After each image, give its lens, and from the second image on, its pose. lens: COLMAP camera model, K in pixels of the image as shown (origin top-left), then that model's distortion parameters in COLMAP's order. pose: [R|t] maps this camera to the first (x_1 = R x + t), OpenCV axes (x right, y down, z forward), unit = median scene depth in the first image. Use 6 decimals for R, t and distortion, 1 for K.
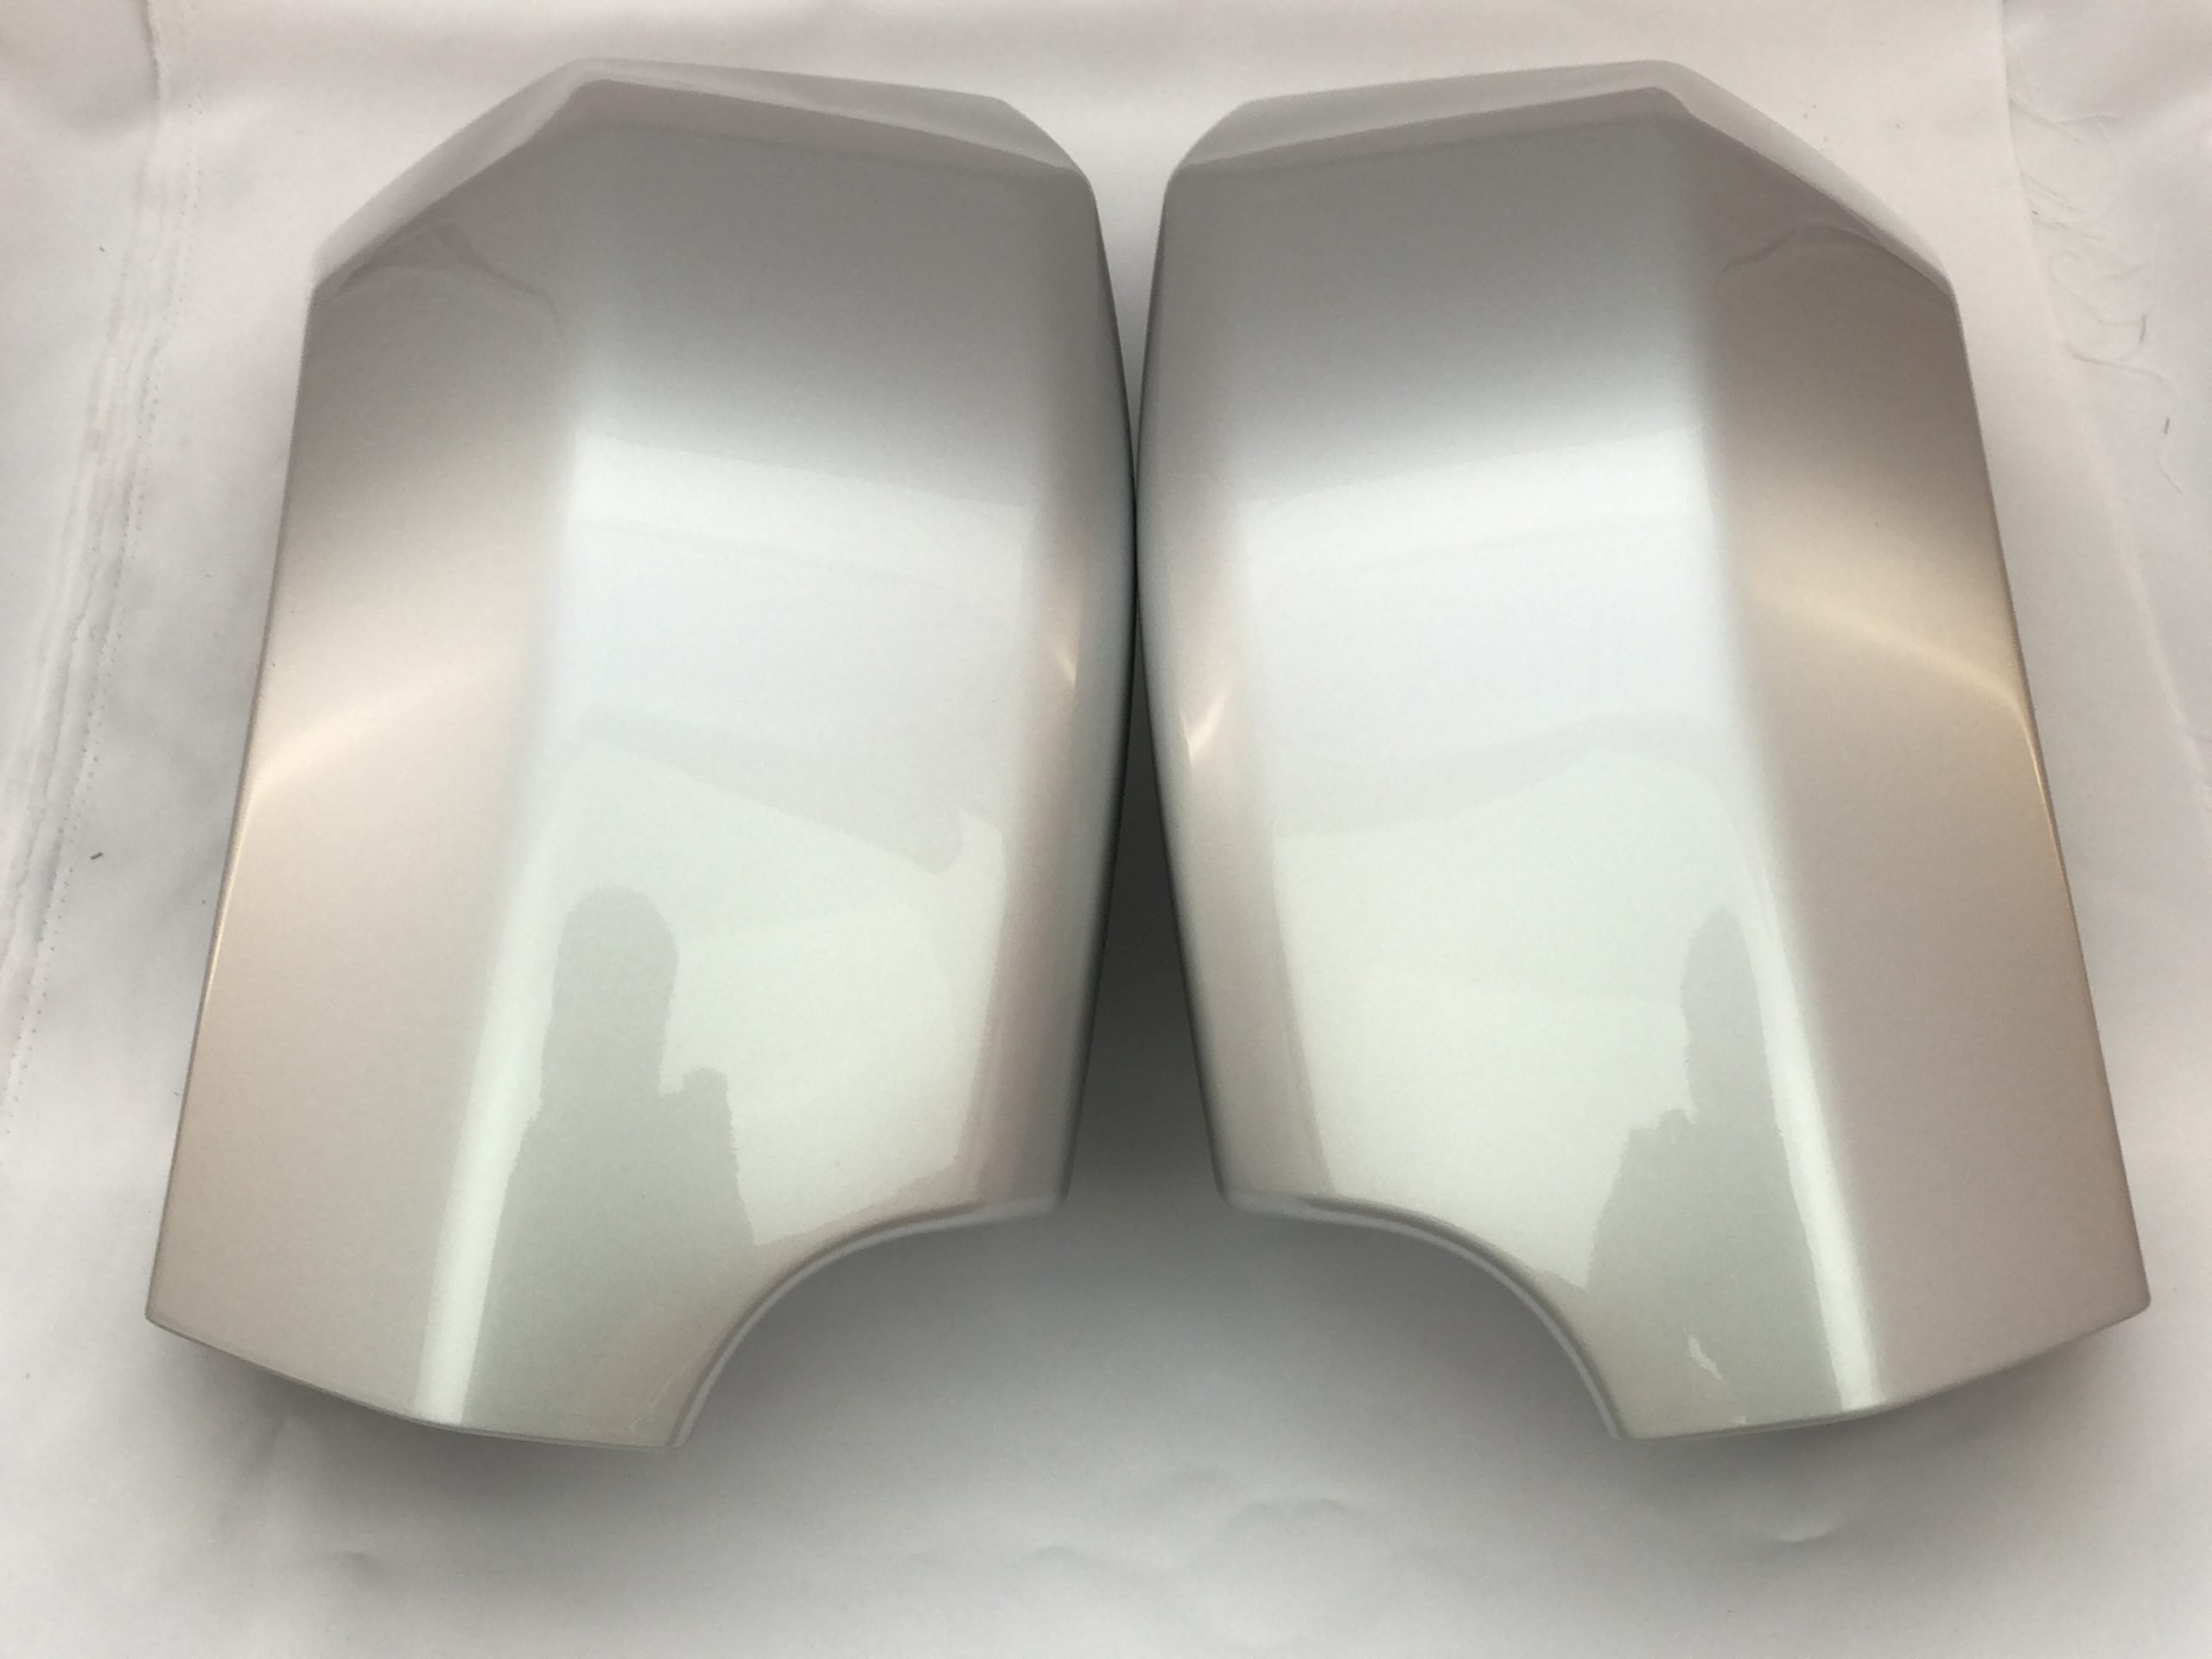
lens RADIAL K [[3595.5, 0, 1097.0], [0, 3595.5, 820.3], [0, 0, 1]] dist [0.056582, 0.000000]
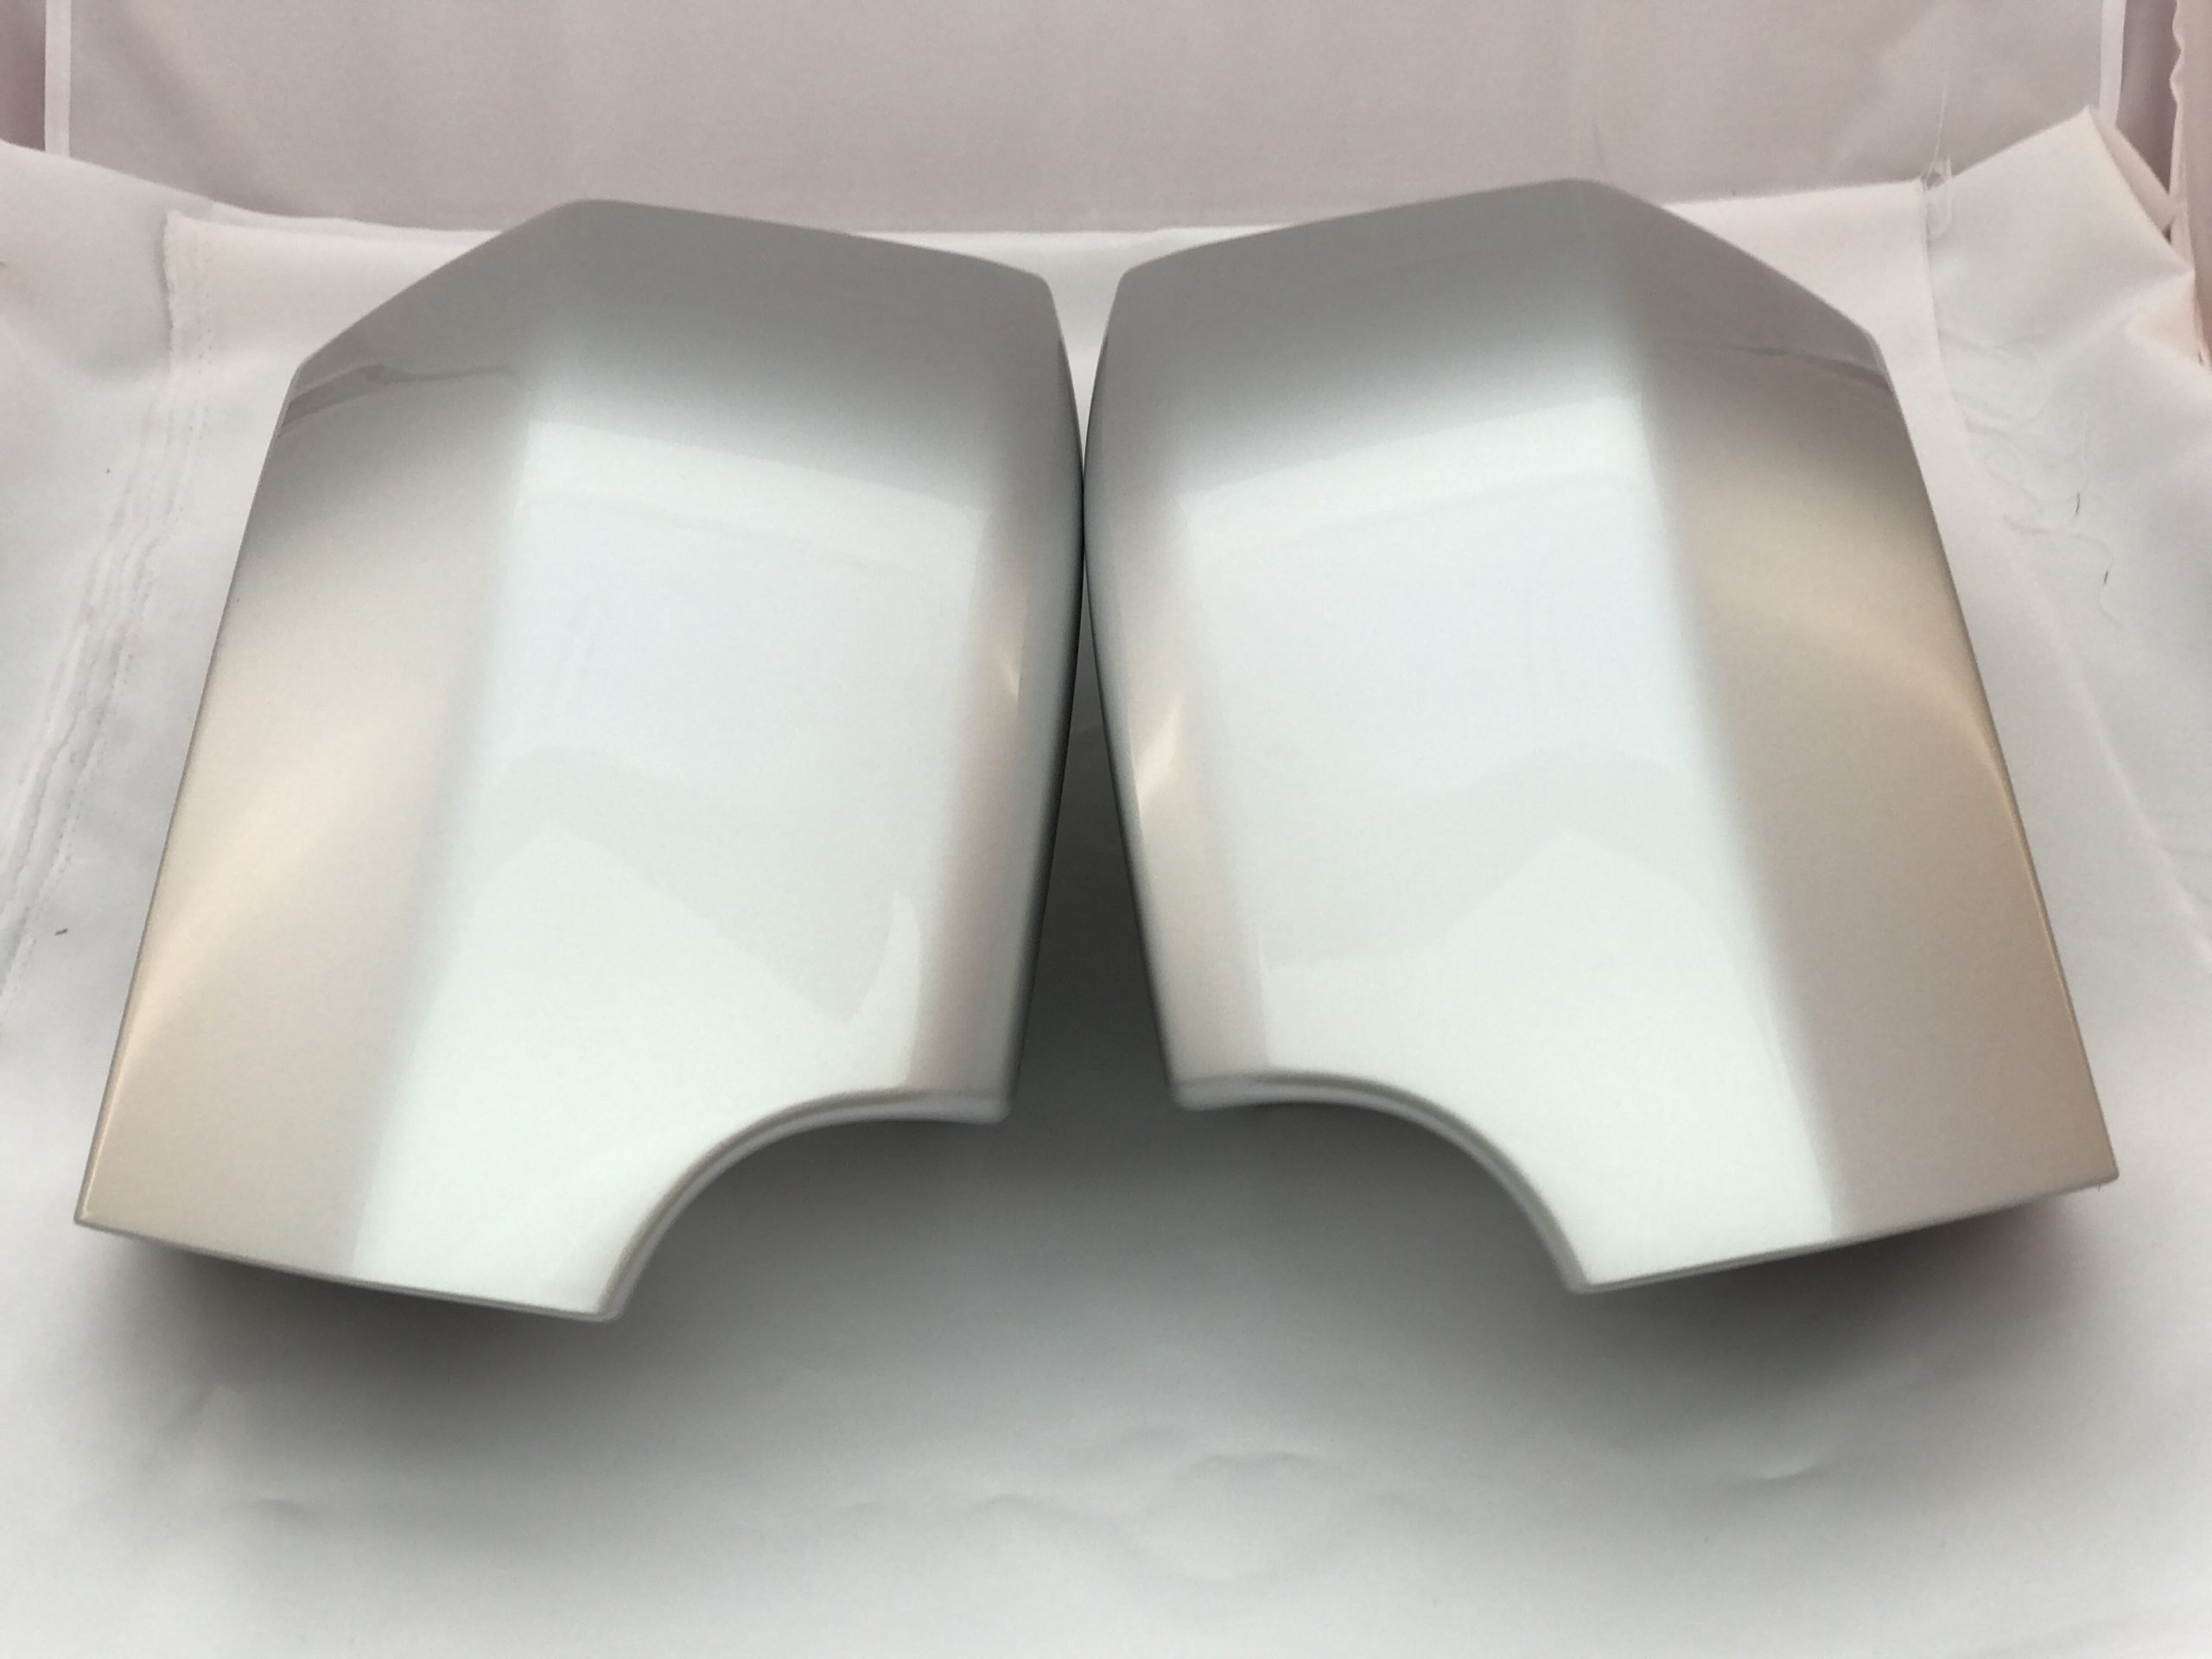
lens RADIAL K [[3595.5, 0, 1113.4], [0, 3595.5, 818.4], [0, 0, 1]] dist [0.056582, 0.000000]
pose [[0.999853, -0.015656, -0.007037, 0.021601], [0.013593, 0.972554, -0.232279, 0.203353], [0.010481, 0.232149, 0.972624, 0.017484]]
